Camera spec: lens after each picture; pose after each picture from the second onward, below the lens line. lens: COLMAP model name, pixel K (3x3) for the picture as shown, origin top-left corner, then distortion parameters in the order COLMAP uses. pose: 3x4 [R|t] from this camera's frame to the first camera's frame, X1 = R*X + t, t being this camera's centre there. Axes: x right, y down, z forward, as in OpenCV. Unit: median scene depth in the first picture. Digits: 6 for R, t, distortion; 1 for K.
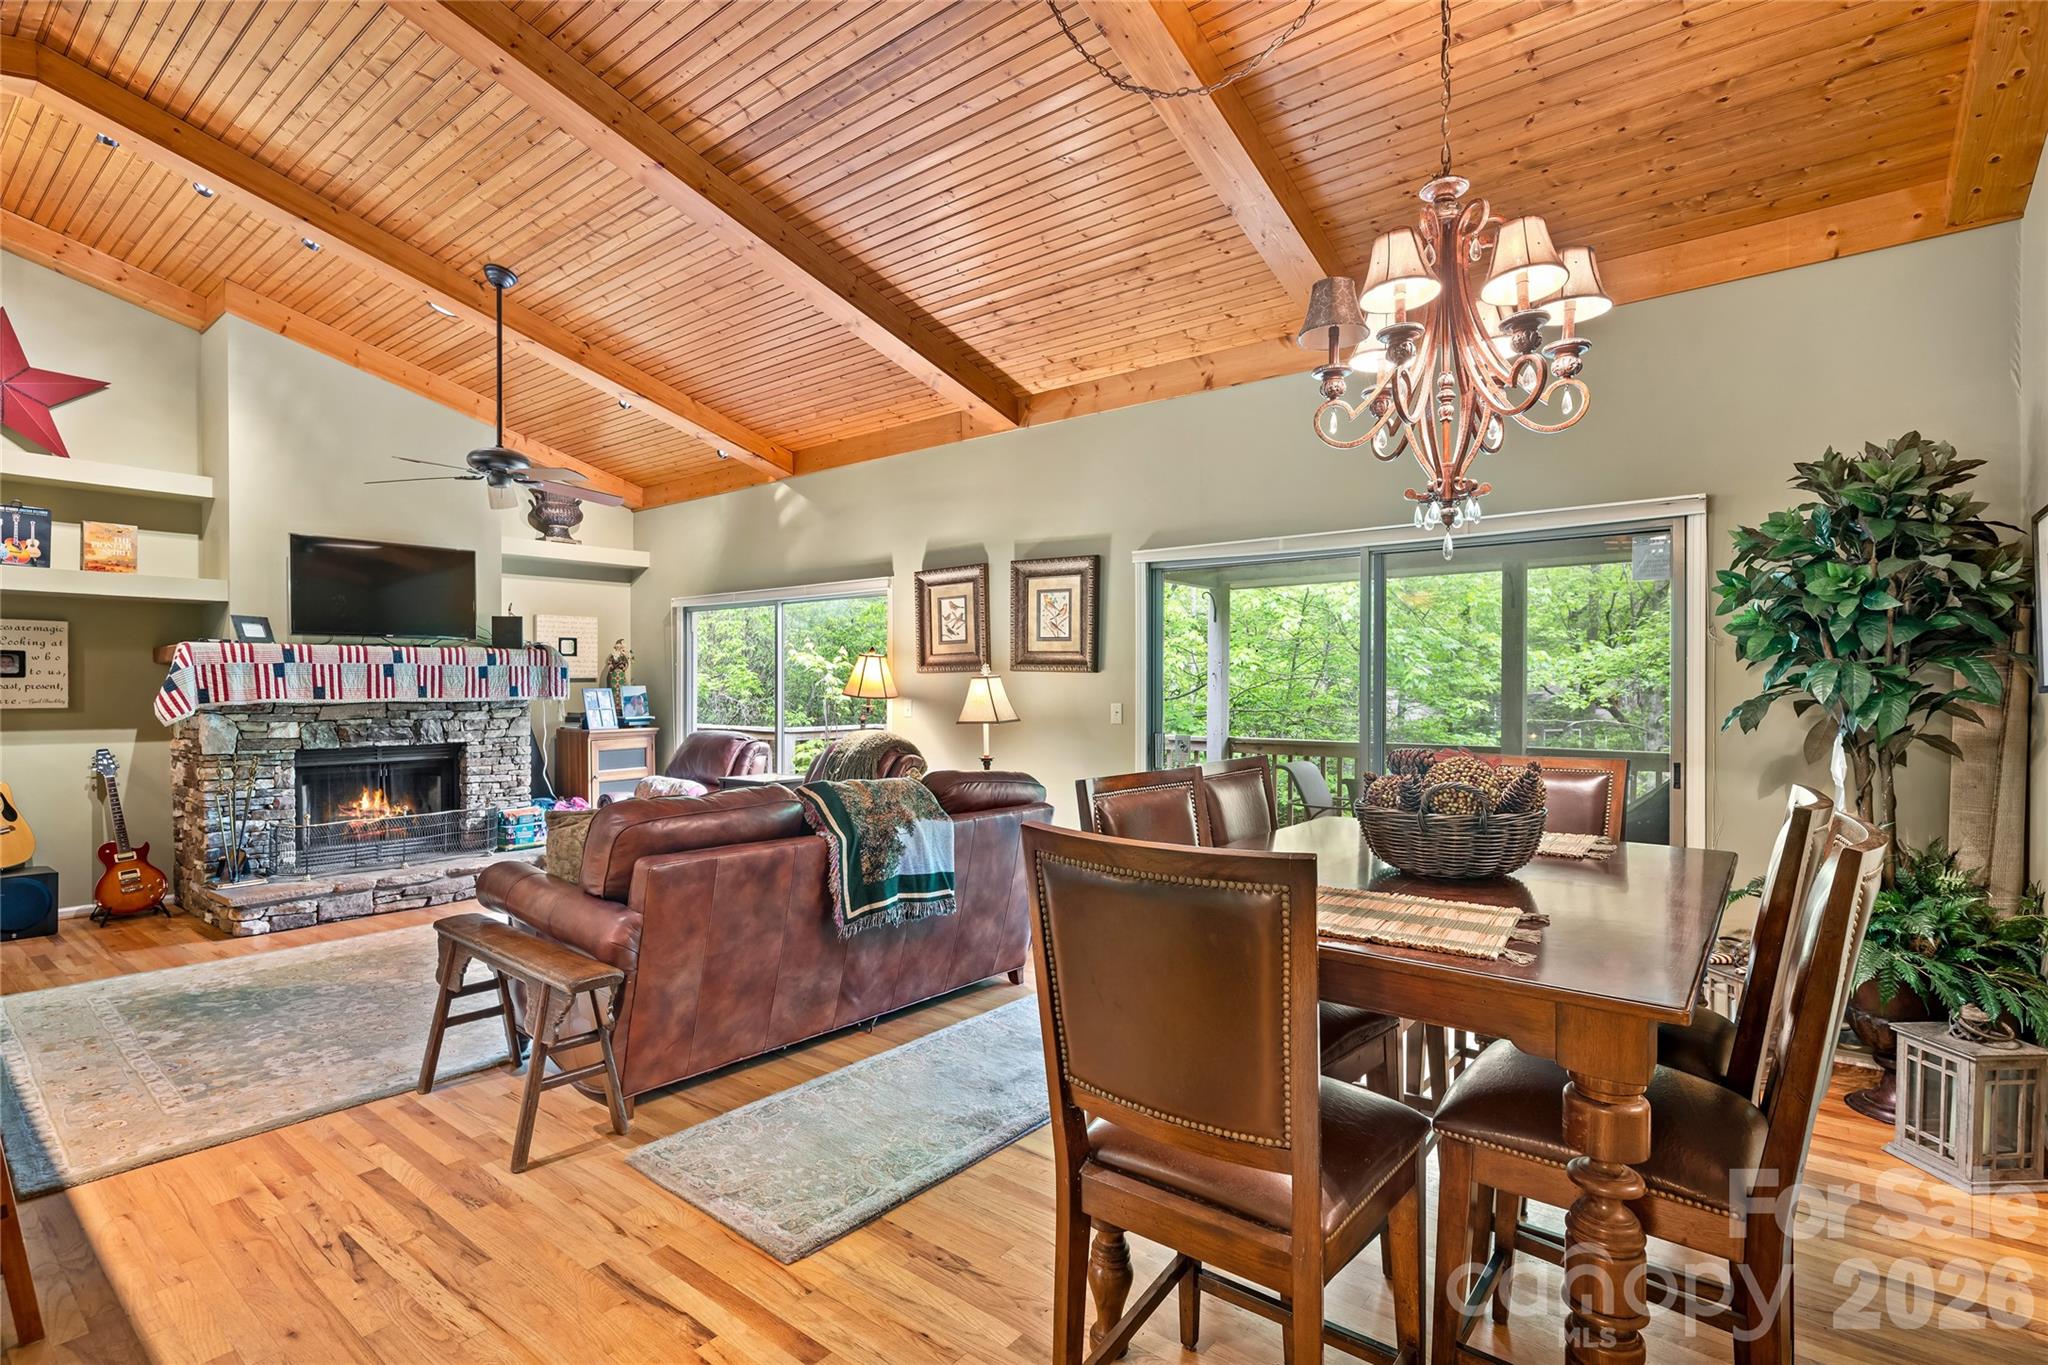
lens RADIAL K [[981.6, 0, 1024.1], [0, 981.6, 686.4], [0, 0, 1]] dist [-0.003288, 0.003162]
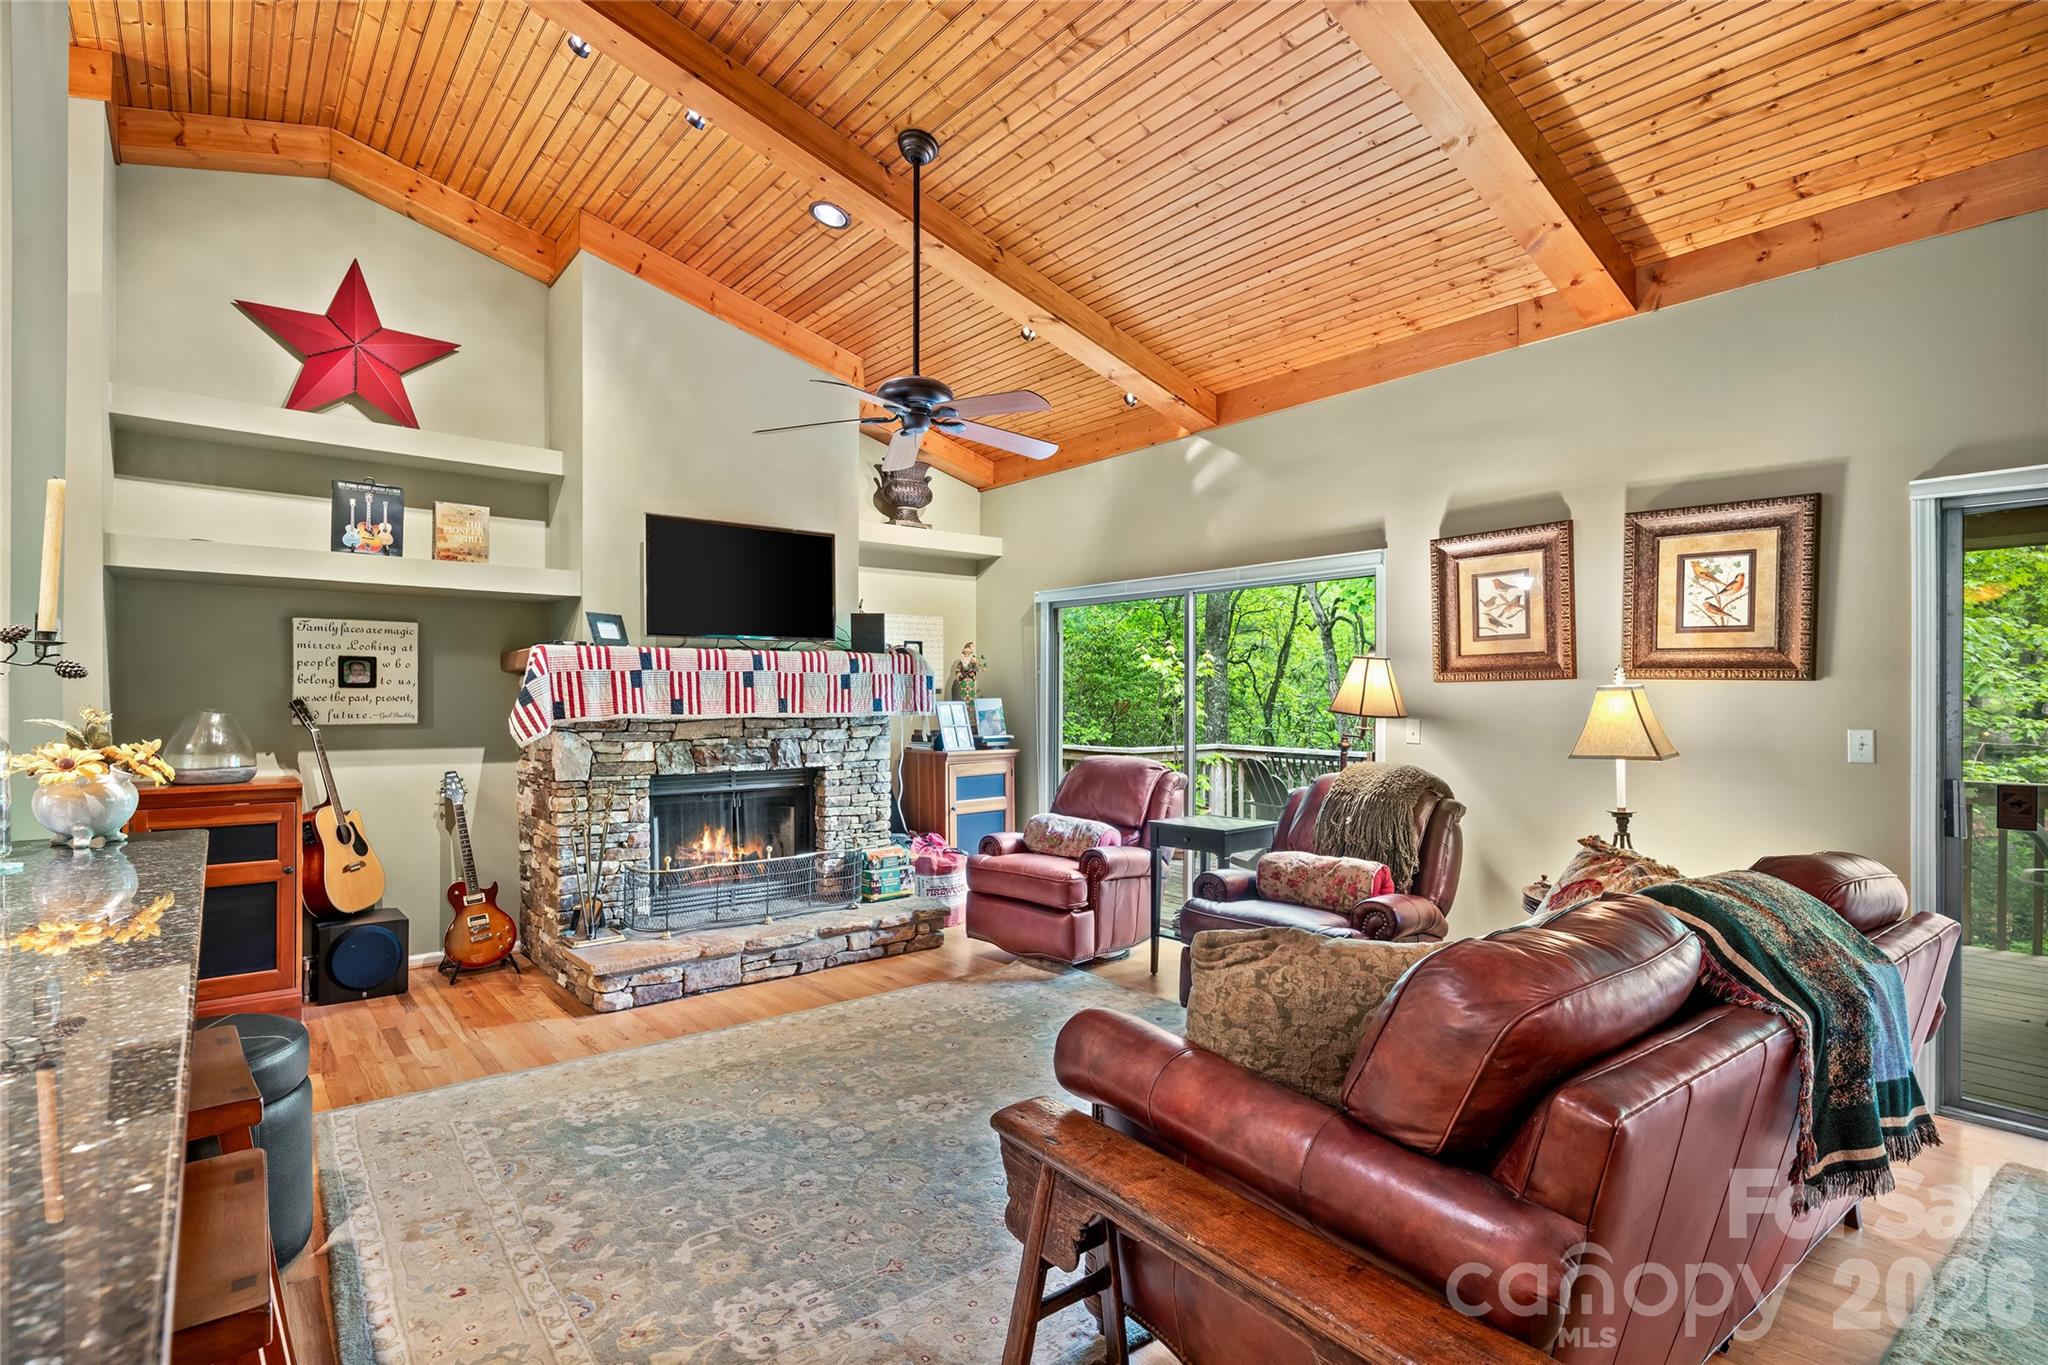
lens RADIAL K [[981.6, 0, 1022.4], [0, 981.6, 696.7], [0, 0, 1]] dist [-0.003288, 0.003162]
pose [[0.979044, 0.002264, -0.203637, -0.279733], [-0.002570, 0.999996, -0.001238, -0.001472], [0.203633, 0.001735, 0.979046, 0.265840]]
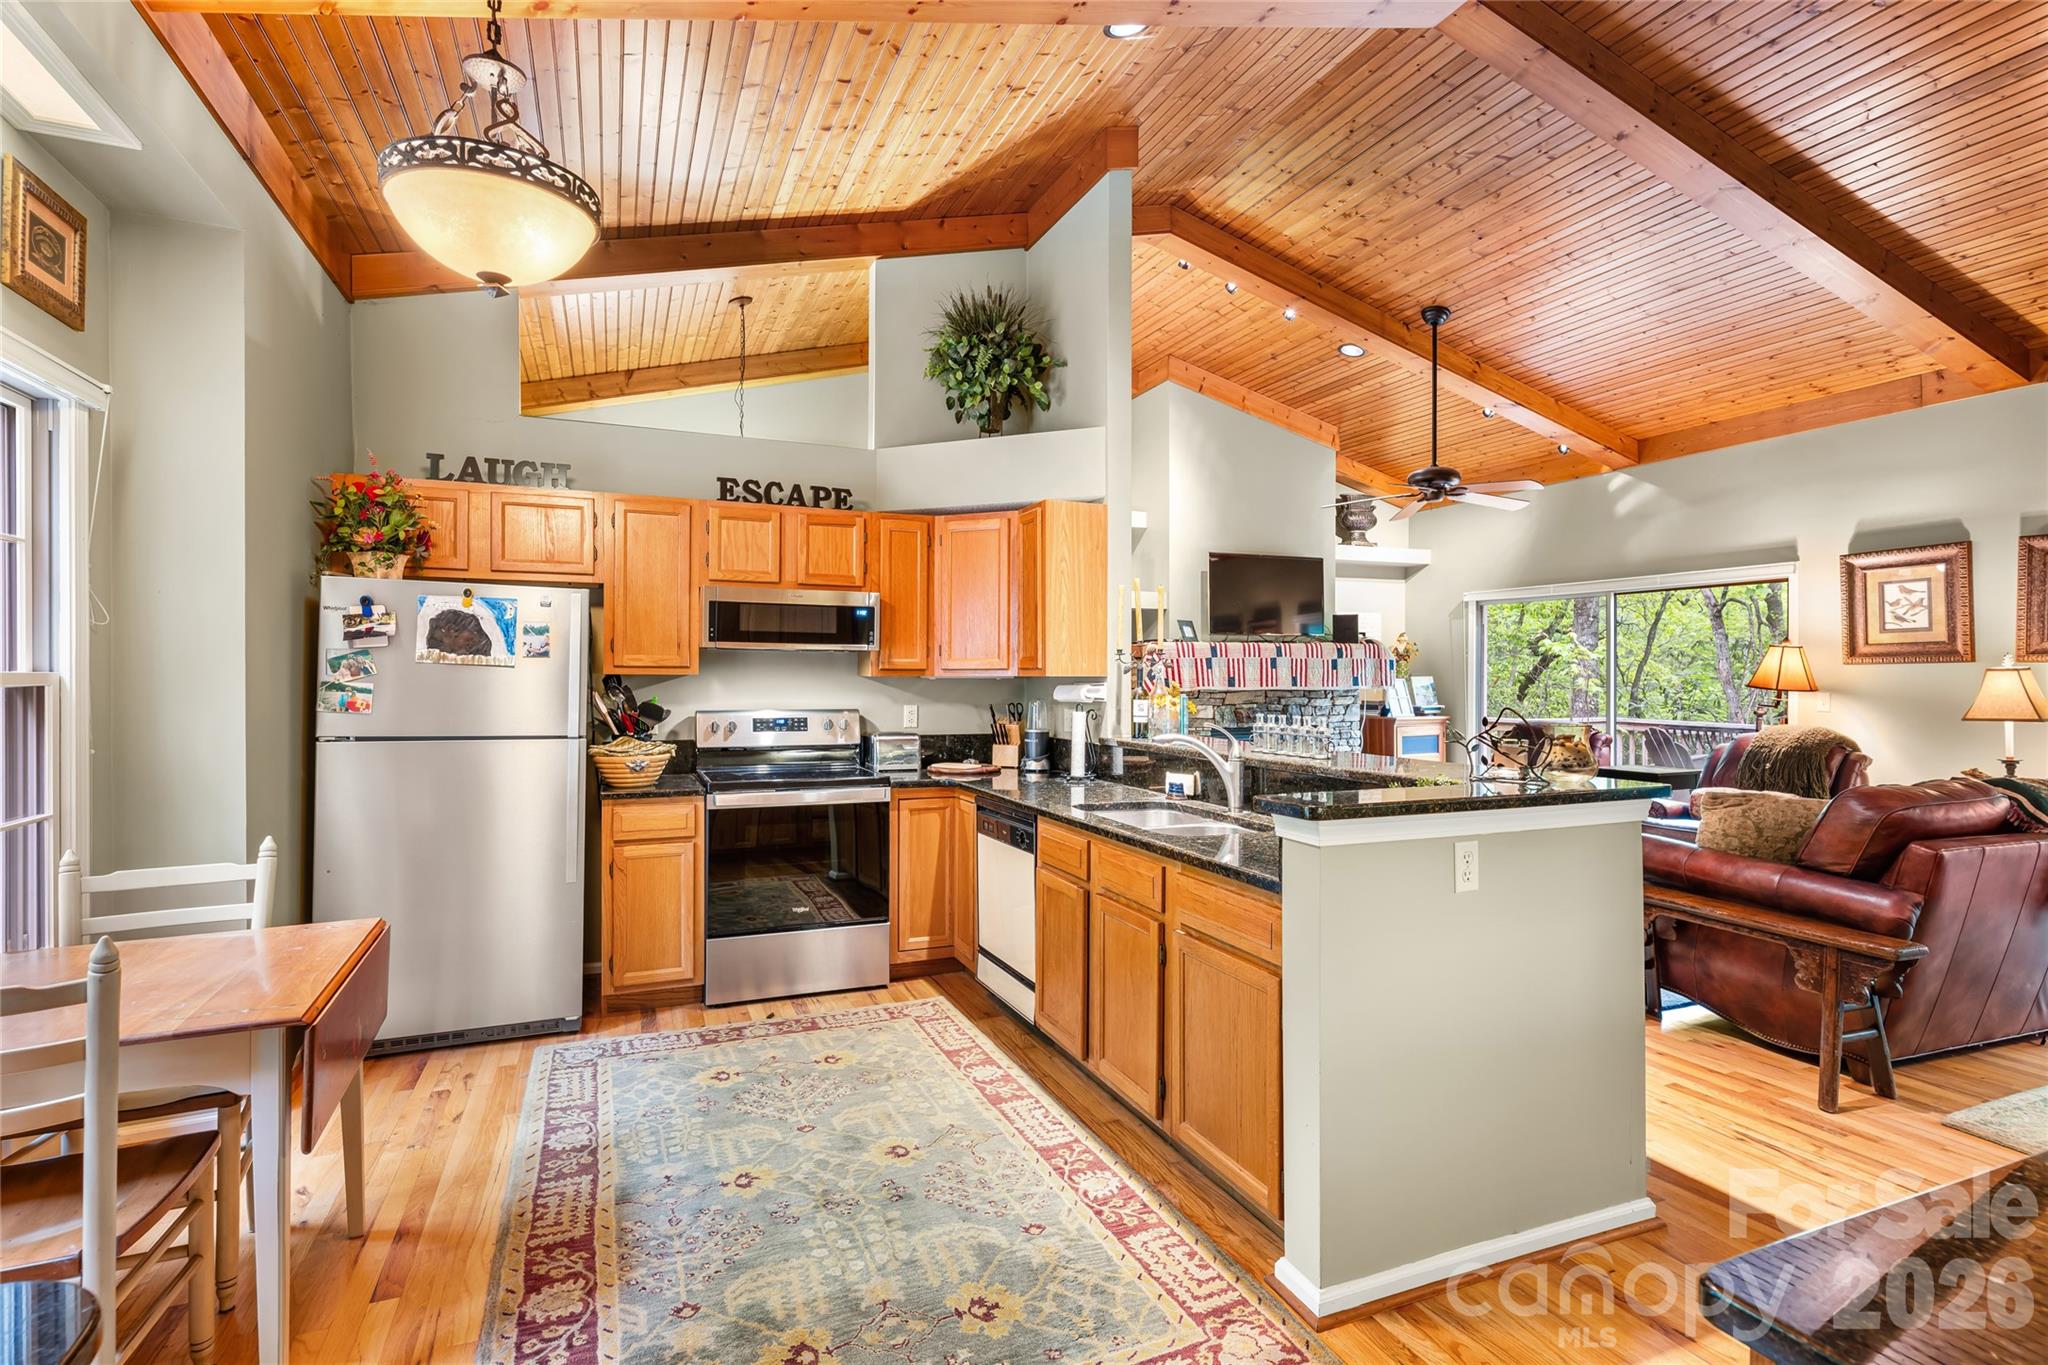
lens RADIAL K [[981.6, 0, 1015.1], [0, 981.6, 673.8], [0, 0, 1]] dist [-0.003288, 0.003162]
pose [[0.874795, 0.002242, -0.484488, -0.376147], [-0.003029, 0.999995, -0.000841, -0.001585], [0.484484, 0.002203, 0.874797, -0.207389]]
